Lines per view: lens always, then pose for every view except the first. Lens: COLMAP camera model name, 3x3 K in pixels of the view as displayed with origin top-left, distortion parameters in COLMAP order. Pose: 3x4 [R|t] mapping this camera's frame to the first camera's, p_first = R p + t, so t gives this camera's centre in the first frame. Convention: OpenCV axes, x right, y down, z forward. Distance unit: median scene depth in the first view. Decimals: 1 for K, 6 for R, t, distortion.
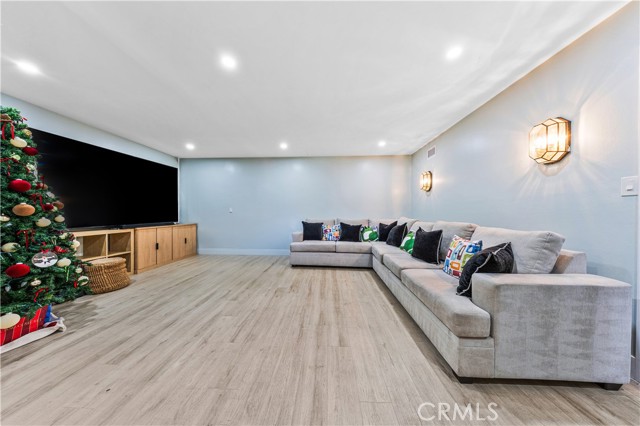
lens RADIAL K [[185.1, 0, 321.9], [0, 185.1, 213.2], [0, 0, 1]] dist [0.001131, -0.000228]
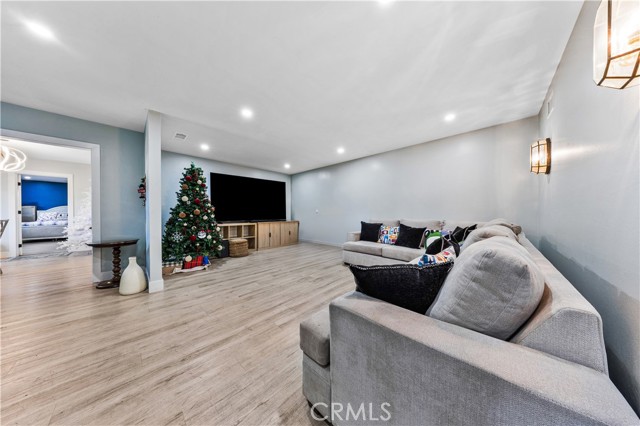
lens RADIAL K [[185.1, 0, 320.9], [0, 185.1, 213.6], [0, 0, 1]] dist [0.001131, -0.000228]
pose [[0.753666, -0.002127, -0.657255, 0.505897], [0.002420, 0.999997, -0.000462, 0.001994], [0.657254, -0.001243, 0.753668, 0.137676]]
